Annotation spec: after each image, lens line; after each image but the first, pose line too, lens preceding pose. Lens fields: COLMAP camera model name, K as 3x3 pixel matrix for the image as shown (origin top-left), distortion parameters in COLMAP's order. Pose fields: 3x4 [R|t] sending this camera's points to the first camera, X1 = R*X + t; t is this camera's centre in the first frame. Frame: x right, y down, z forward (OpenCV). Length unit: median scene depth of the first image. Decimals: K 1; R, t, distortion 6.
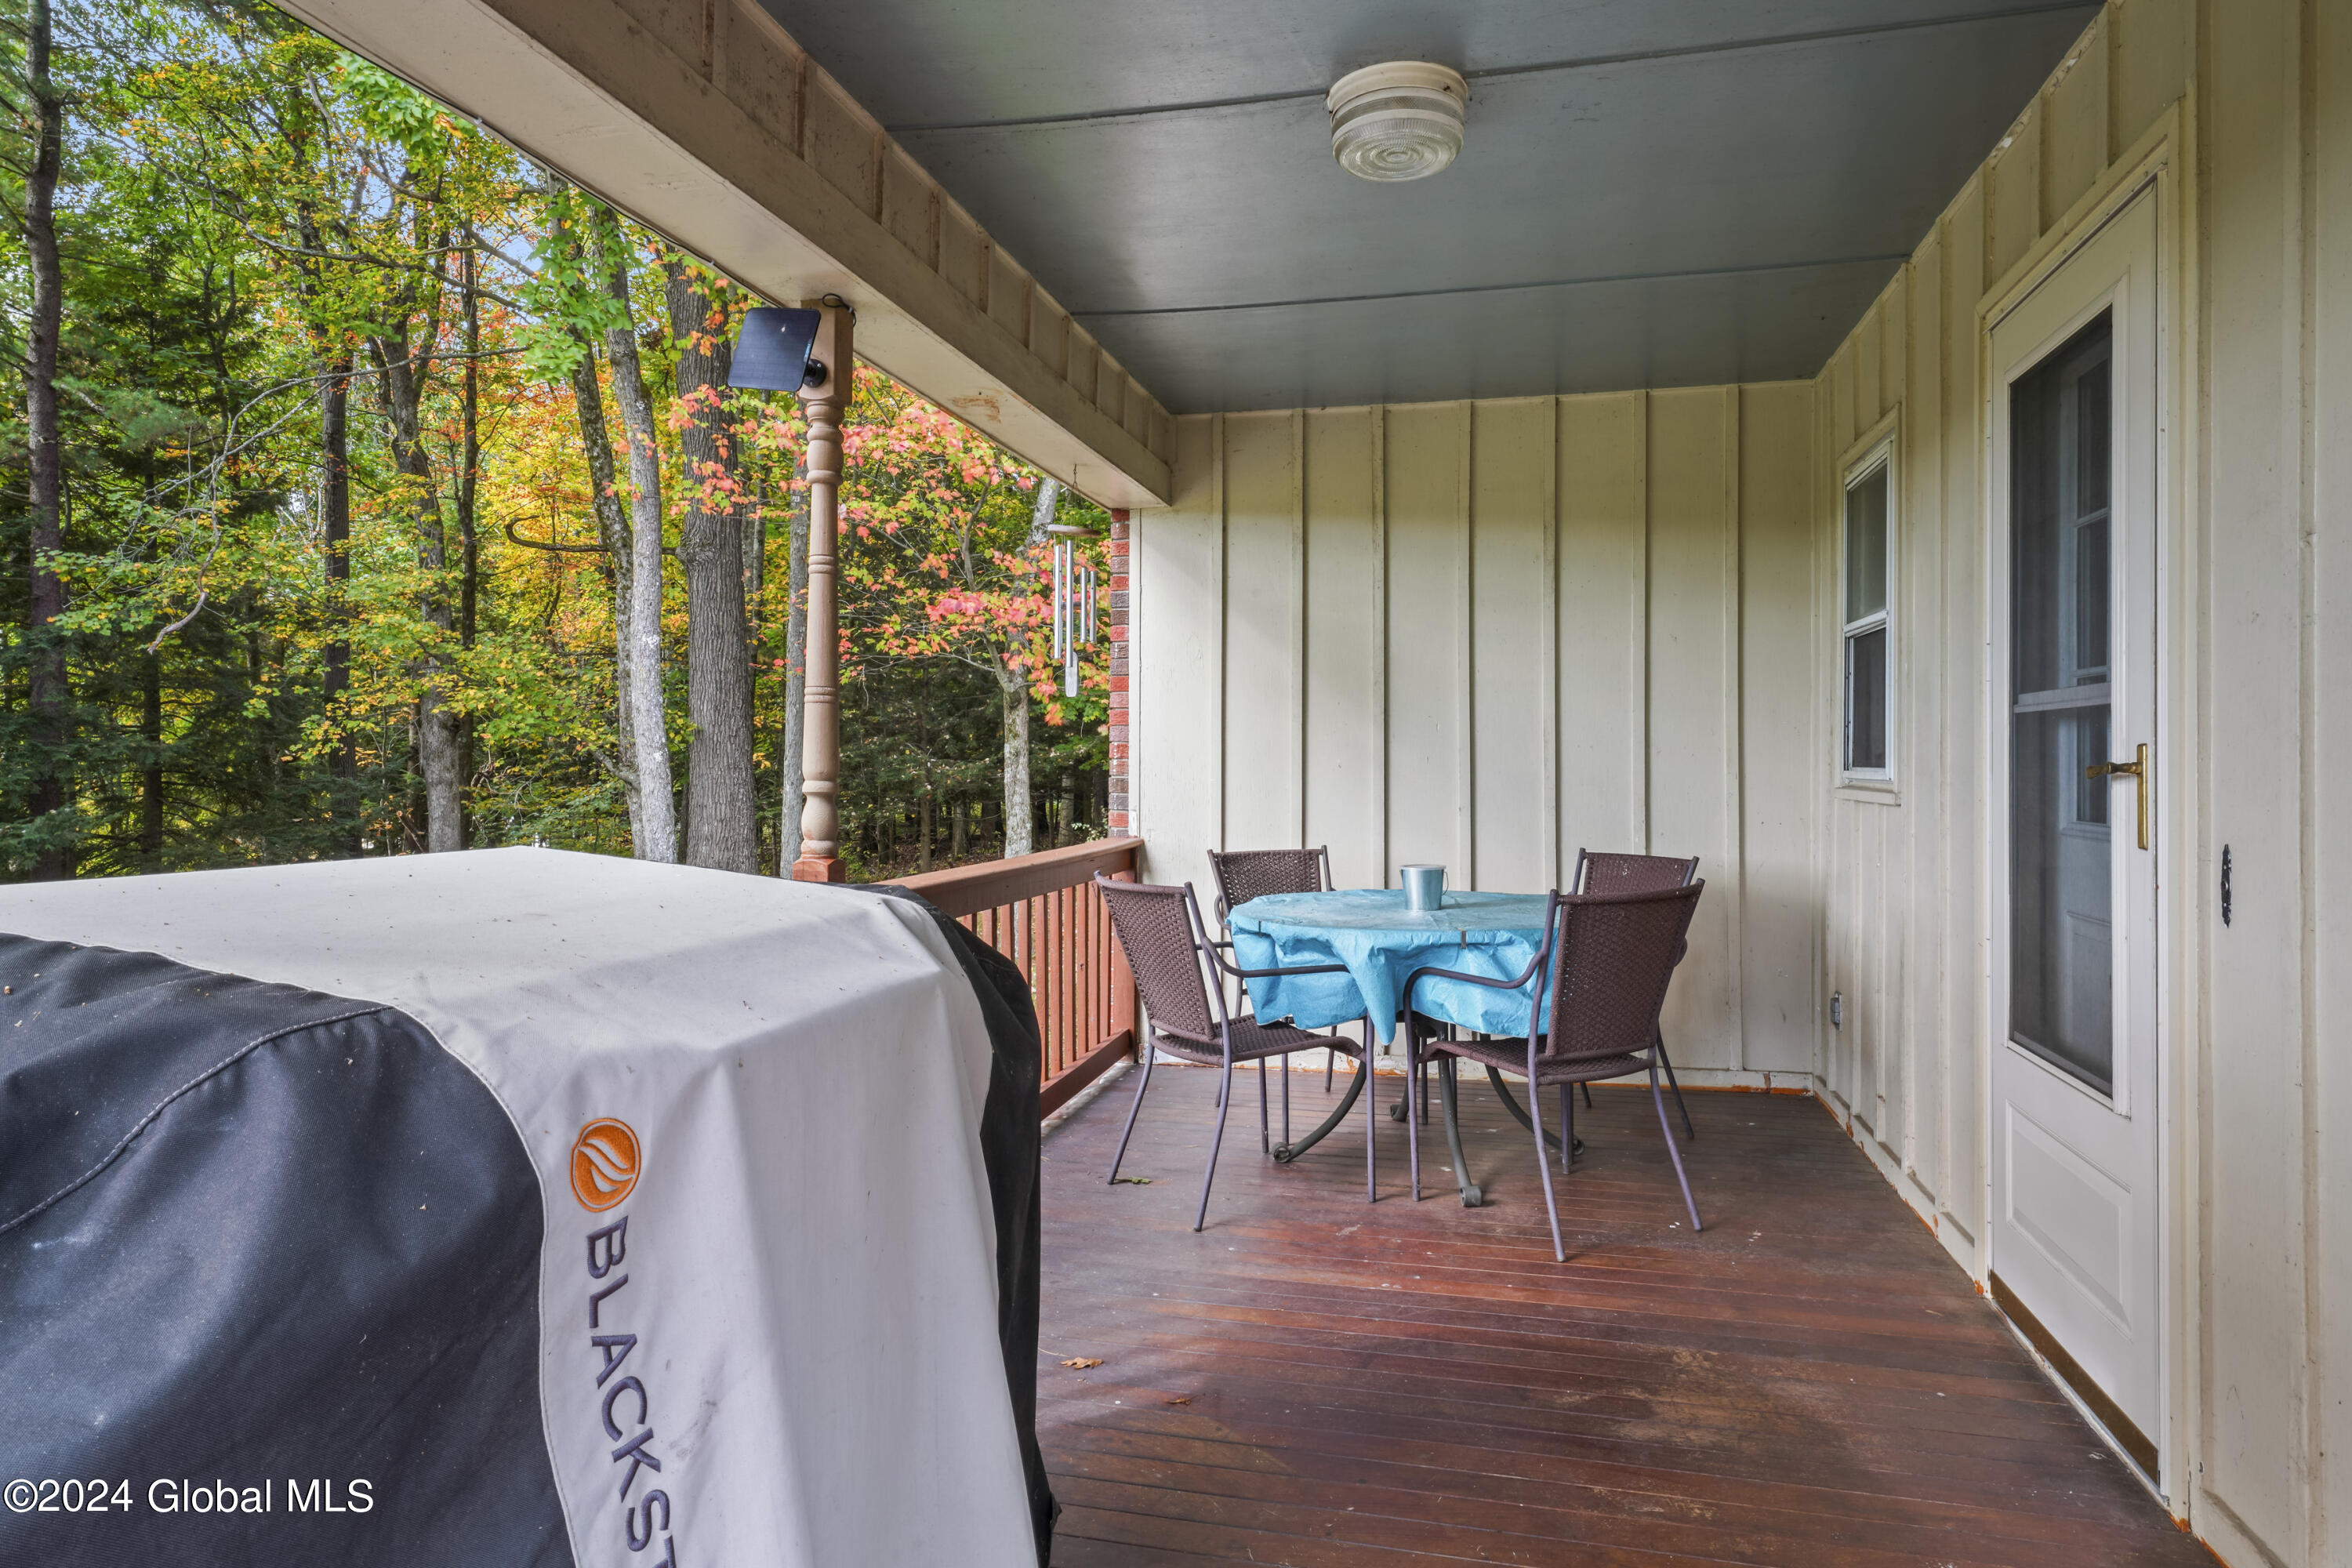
lens RADIAL K [[1371.1, 0, 1176.5], [0, 1371.1, 775.7], [0, 0, 1]] dist [0.000380, -0.000002]
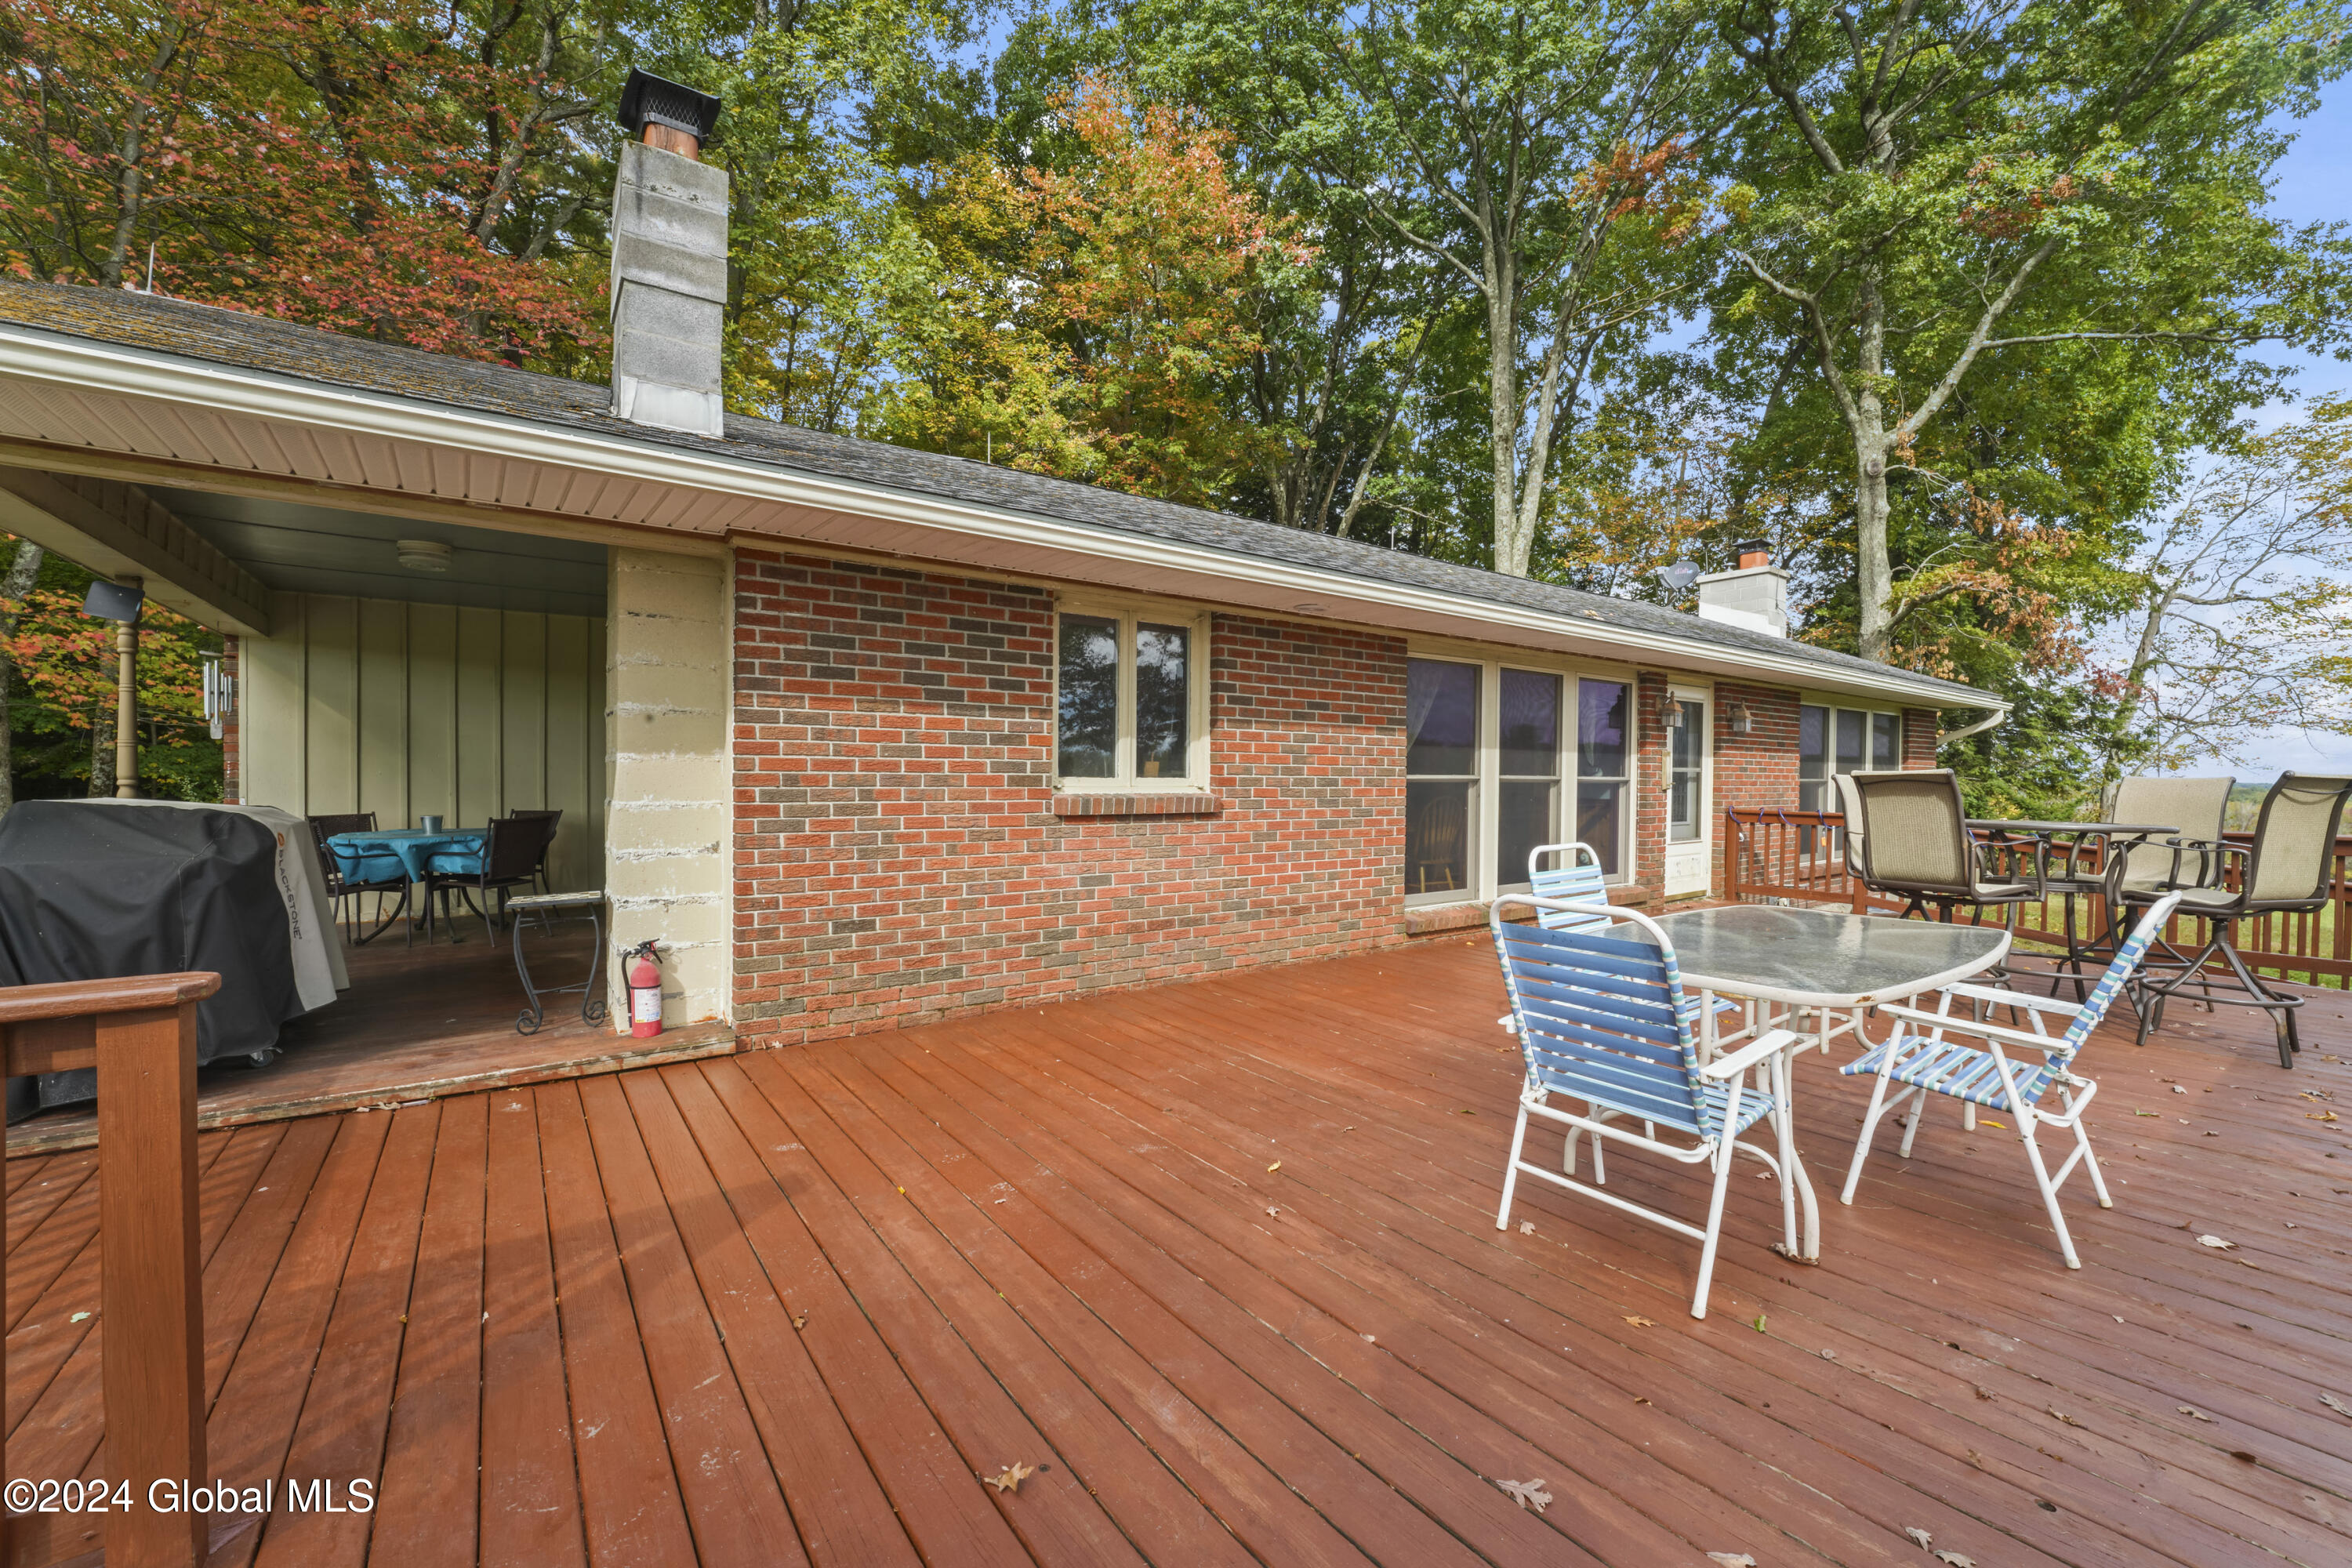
lens RADIAL K [[941.0, 0, 1127.1], [0, 941.0, 785.0], [0, 0, 1]] dist [-0.002872, -0.000321]
pose [[0.673215, -0.000006, 0.739447, -0.201815], [-0.002741, 0.999993, 0.002504, 0.004138], [-0.739442, -0.003712, 0.673210, -0.936371]]
